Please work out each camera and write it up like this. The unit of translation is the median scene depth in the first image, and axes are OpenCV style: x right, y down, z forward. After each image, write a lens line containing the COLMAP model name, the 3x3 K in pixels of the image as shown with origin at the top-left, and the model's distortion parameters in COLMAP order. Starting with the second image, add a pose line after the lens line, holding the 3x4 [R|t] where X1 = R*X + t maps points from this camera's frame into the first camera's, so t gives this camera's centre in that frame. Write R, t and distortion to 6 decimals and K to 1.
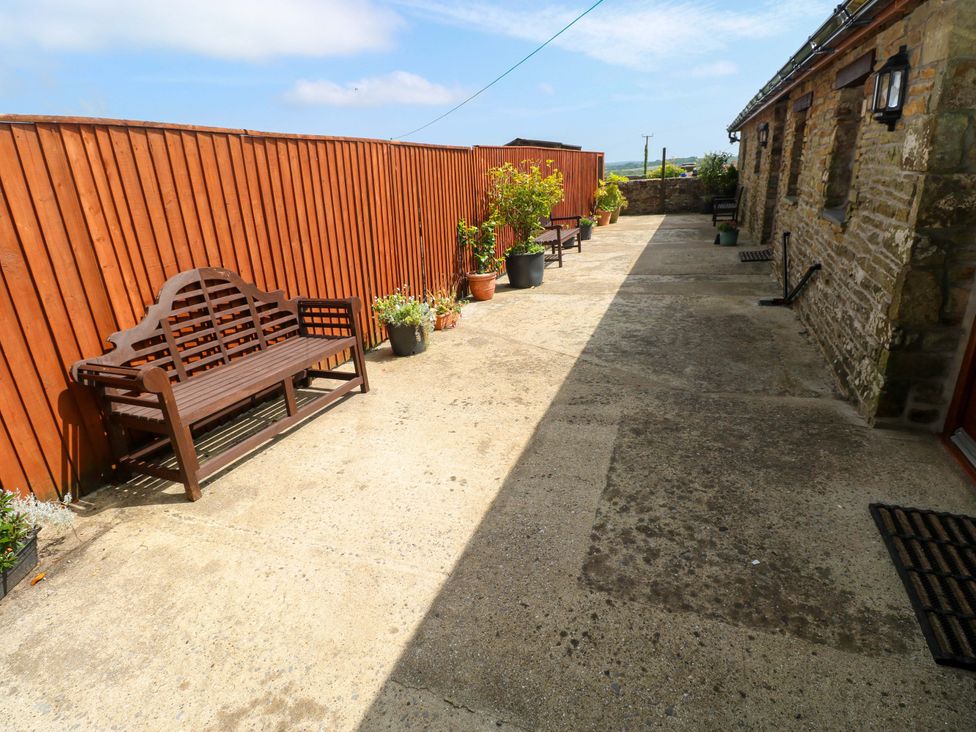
lens RADIAL K [[507.0, 0, 485.8], [0, 507.0, 359.4], [0, 0, 1]] dist [-0.000488, -0.012039]
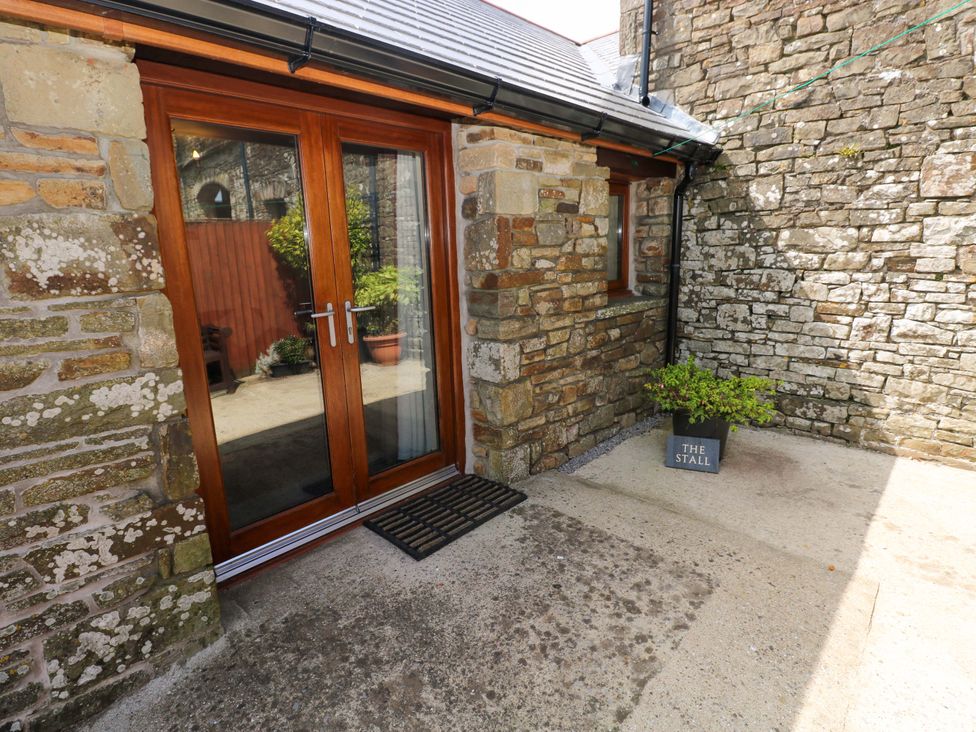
lens RADIAL K [[507.0, 0, 485.8], [0, 507.0, 359.4], [0, 0, 1]] dist [-0.000488, -0.012039]
pose [[-0.921338, 0.020573, 0.388219, 0.191561], [0.225065, 0.842464, 0.489490, -0.585446], [-0.316990, 0.538360, -0.780824, 1.588761]]
